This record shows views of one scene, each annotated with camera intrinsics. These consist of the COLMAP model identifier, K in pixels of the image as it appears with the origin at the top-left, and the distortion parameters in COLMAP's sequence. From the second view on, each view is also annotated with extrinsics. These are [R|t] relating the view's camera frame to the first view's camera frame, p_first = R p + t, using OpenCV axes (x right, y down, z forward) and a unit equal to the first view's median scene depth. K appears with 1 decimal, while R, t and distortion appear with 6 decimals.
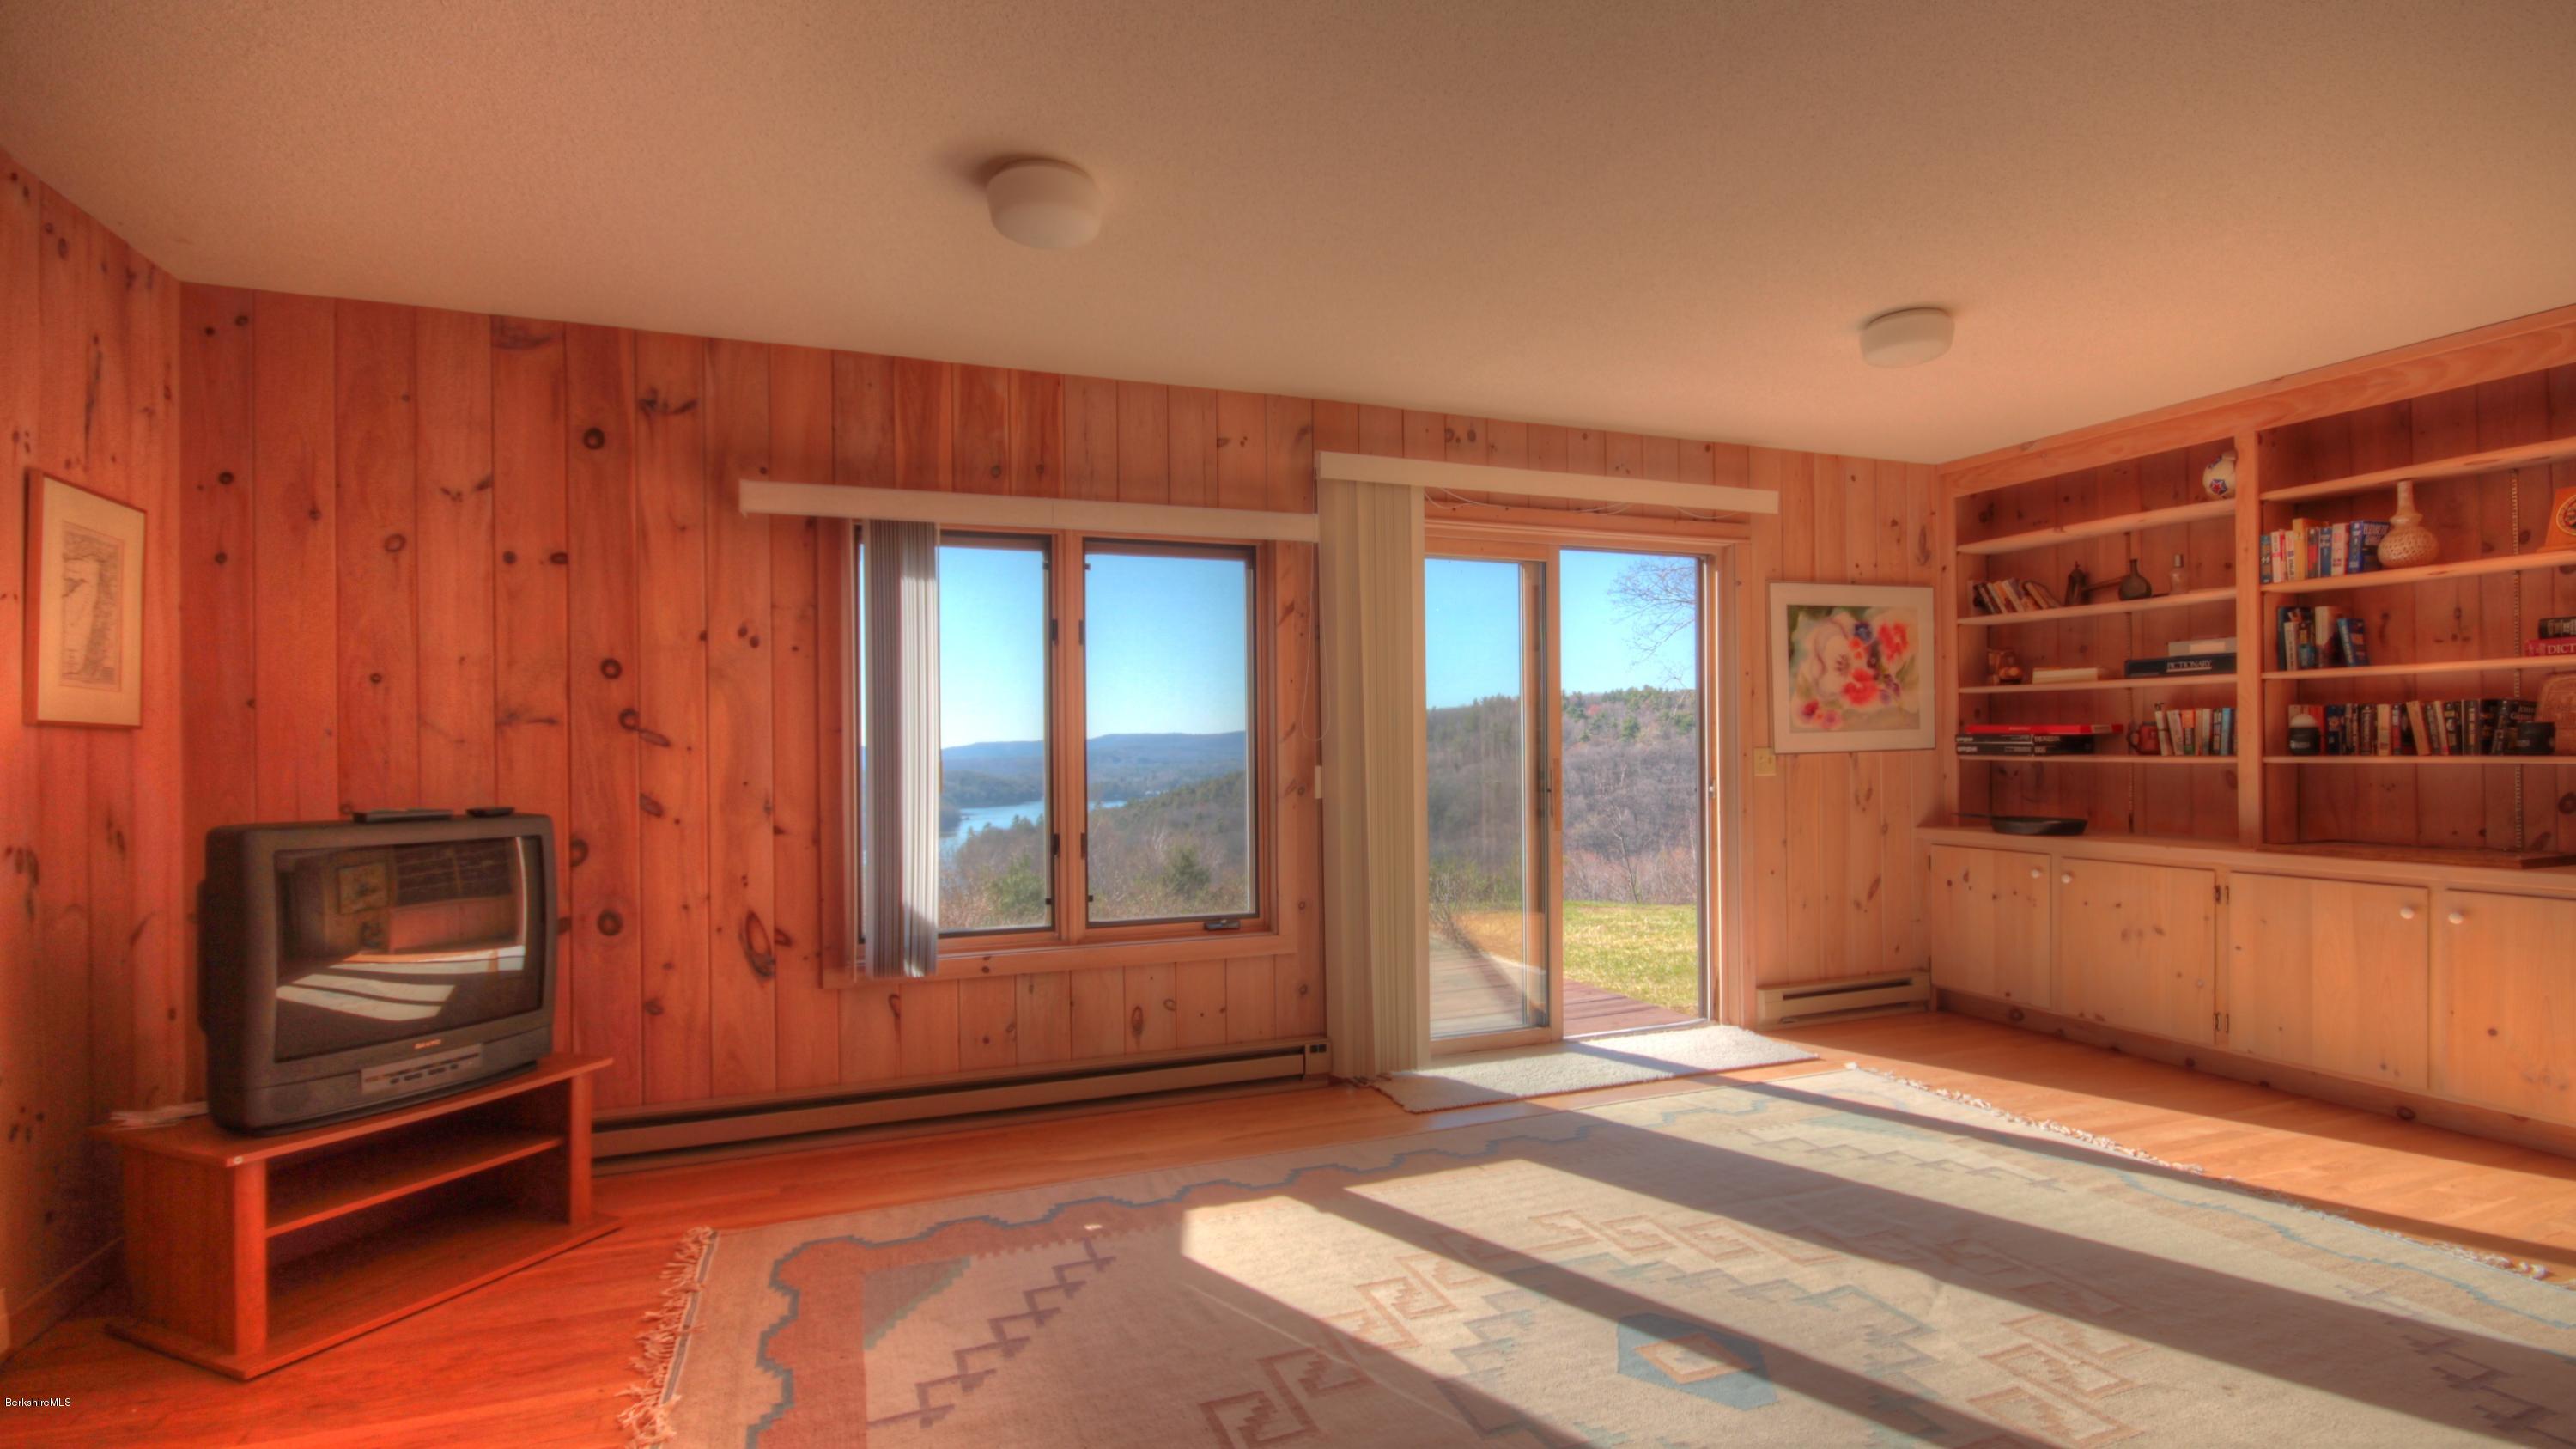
lens RADIAL K [[1191.9, 0, 1289.3], [0, 1191.9, 746.9], [0, 0, 1]] dist [0.002265, -0.011473]
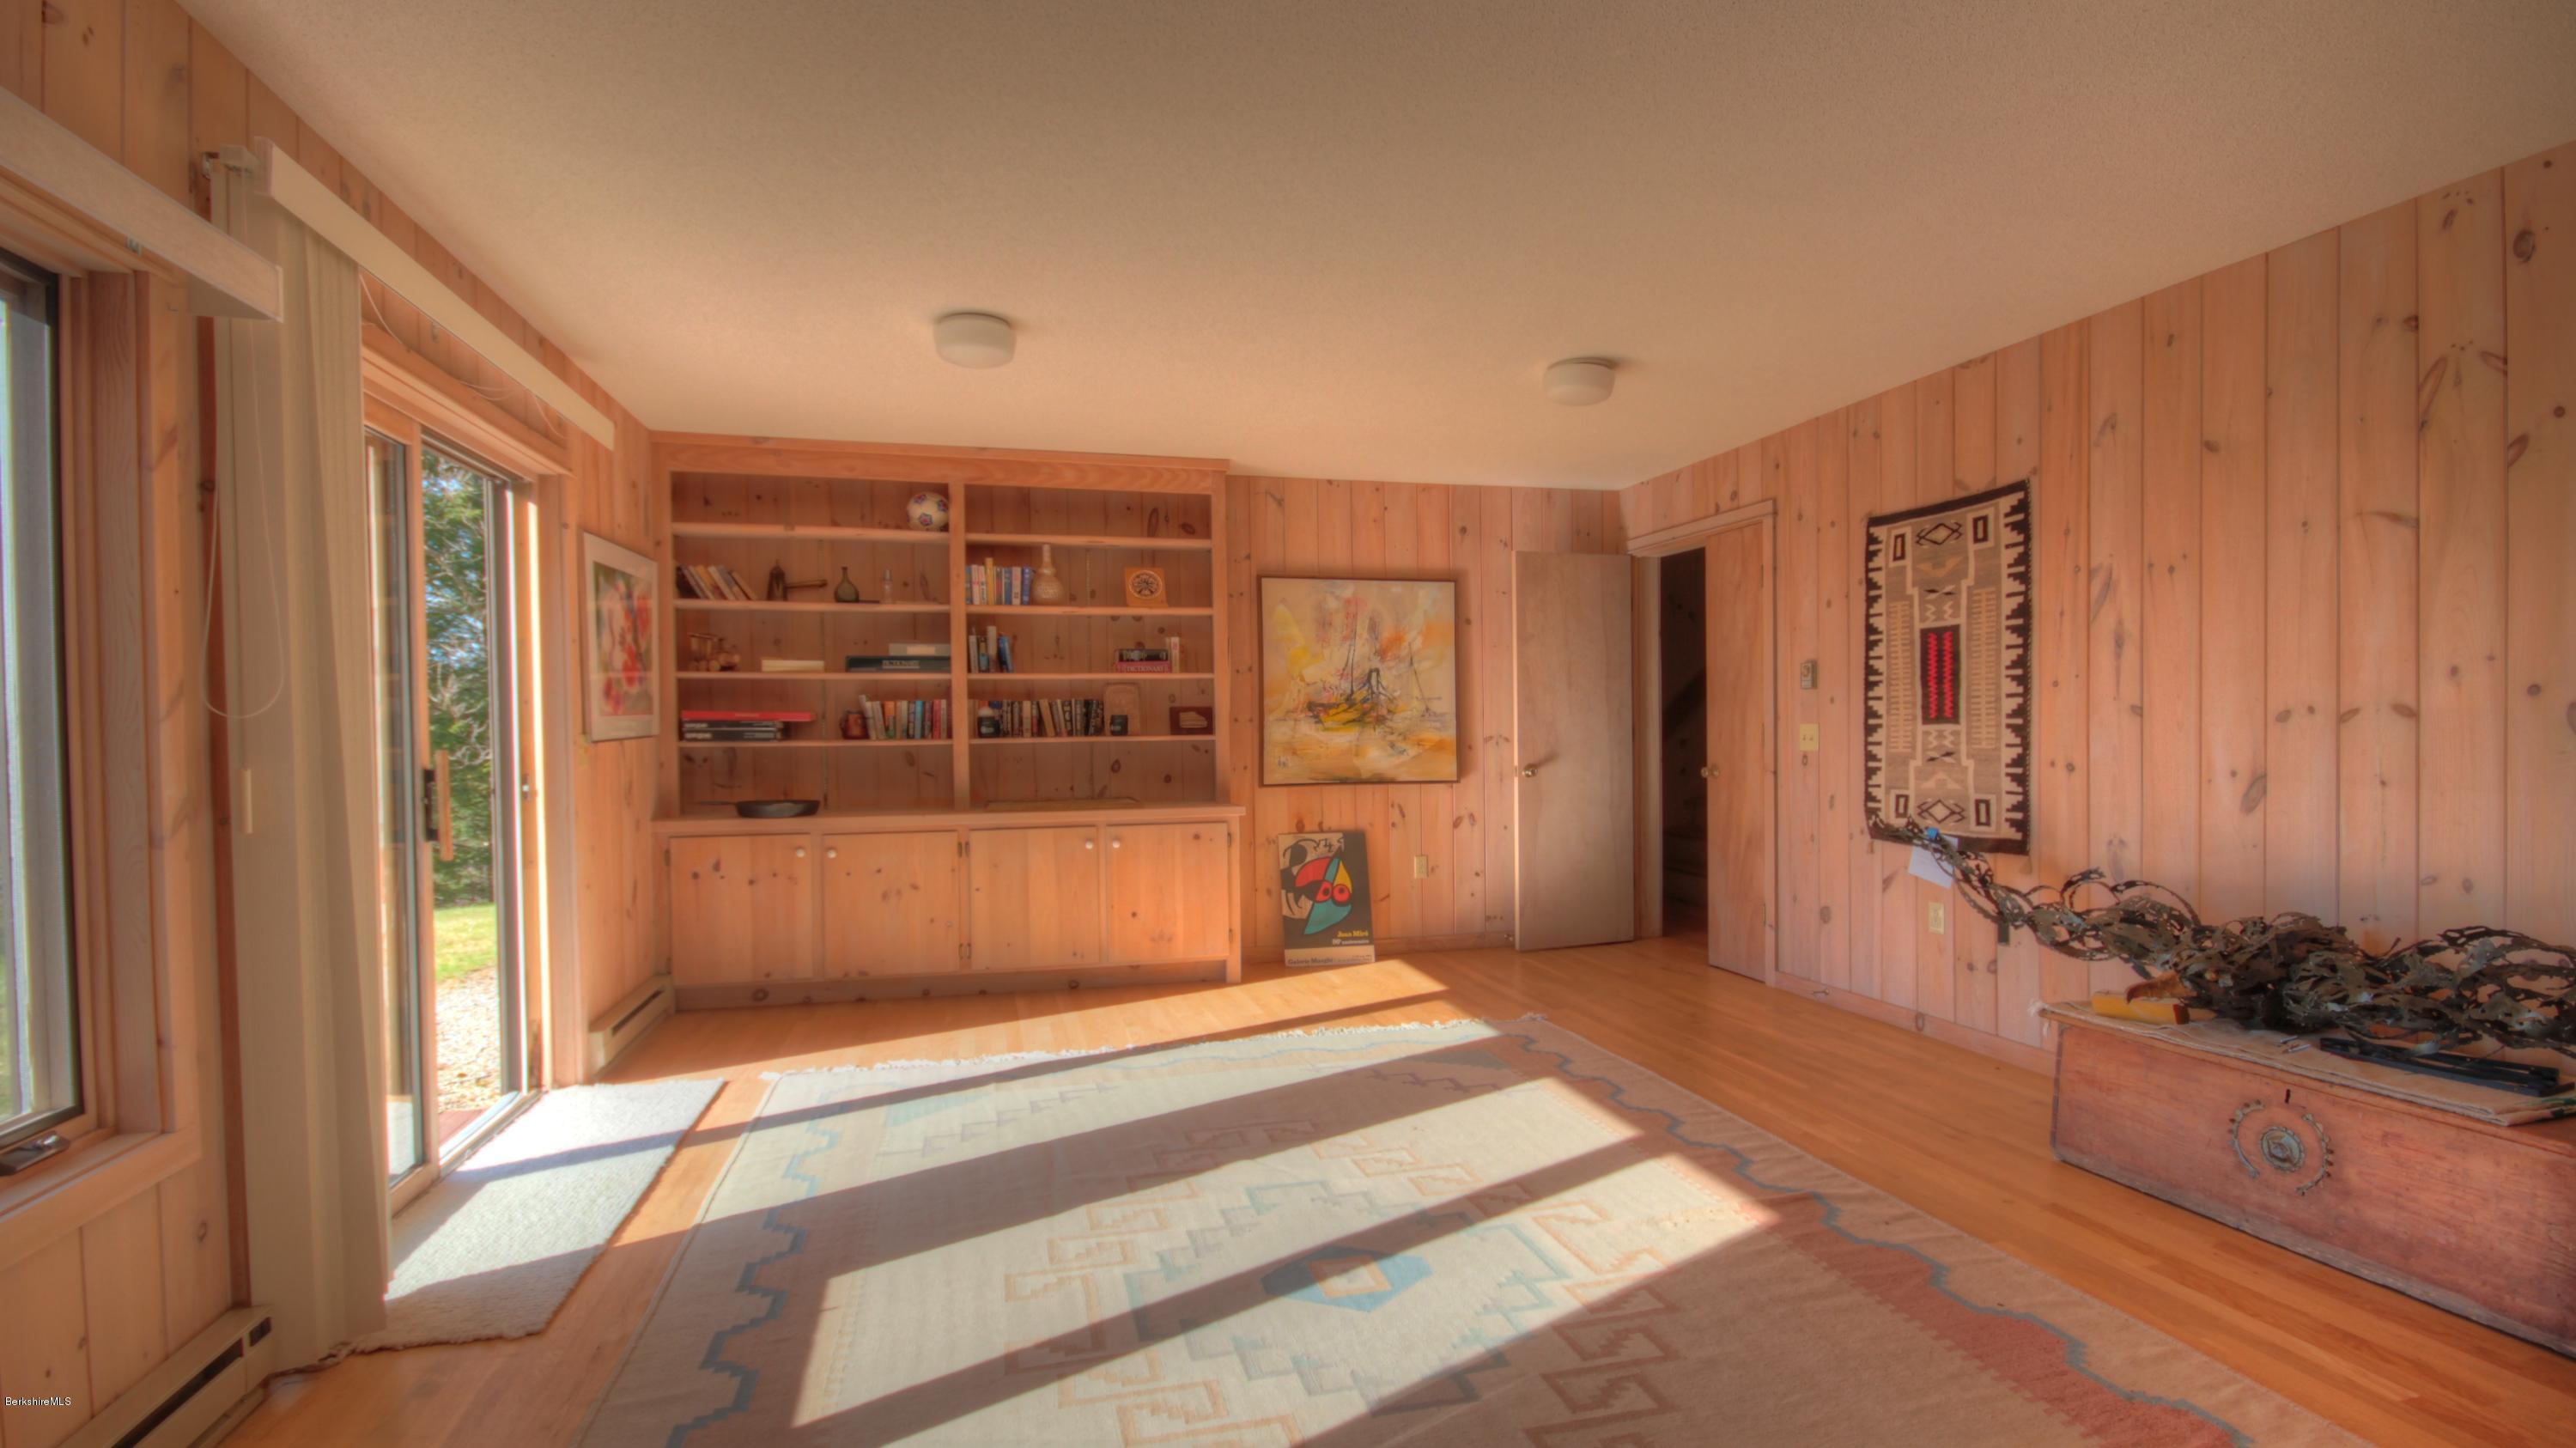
lens RADIAL K [[1191.9, 0, 1289.3], [0, 1191.9, 746.4], [0, 0, 1]] dist [0.002265, -0.011473]
pose [[0.108272, -0.012013, 0.994049, -0.427364], [0.008481, 0.999902, 0.011160, 0.004653], [-0.994085, 0.007223, 0.108363, 0.522106]]
